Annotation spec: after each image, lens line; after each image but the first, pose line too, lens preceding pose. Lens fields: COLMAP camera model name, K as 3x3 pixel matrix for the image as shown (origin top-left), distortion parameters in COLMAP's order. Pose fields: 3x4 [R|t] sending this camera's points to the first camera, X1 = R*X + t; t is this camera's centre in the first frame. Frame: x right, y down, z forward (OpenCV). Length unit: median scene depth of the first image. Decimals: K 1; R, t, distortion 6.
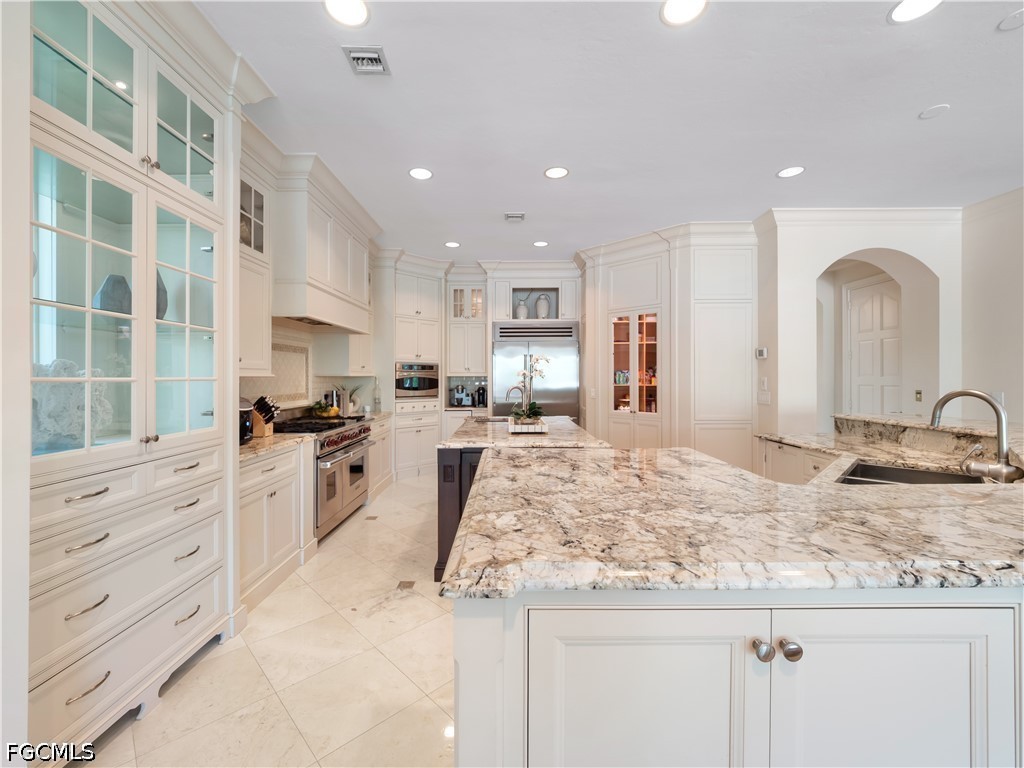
lens RADIAL K [[432.0, 0, 504.4], [0, 432.0, 378.0], [0, 0, 1]] dist [-0.003453, -0.000951]
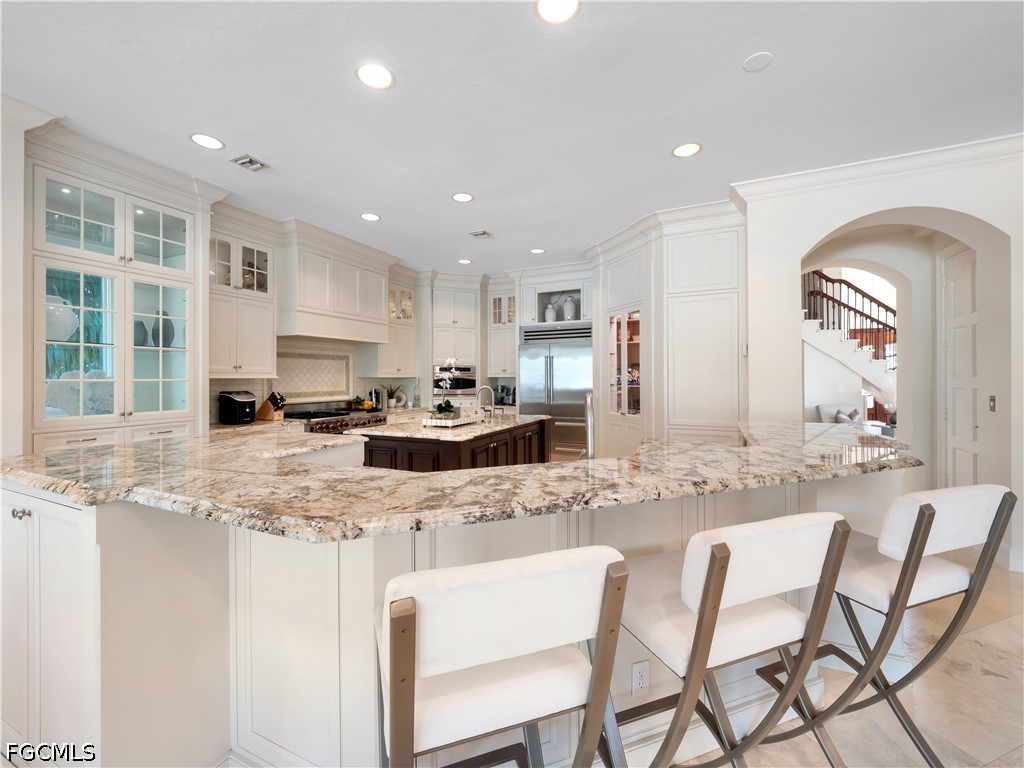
lens RADIAL K [[432.0, 0, 506.3], [0, 432.0, 377.6], [0, 0, 1]] dist [-0.003453, -0.000951]
pose [[0.907309, -0.001589, -0.420462, 0.405316], [0.001151, 0.999998, -0.001296, -0.001293], [0.420463, 0.000692, 0.907309, 0.013735]]
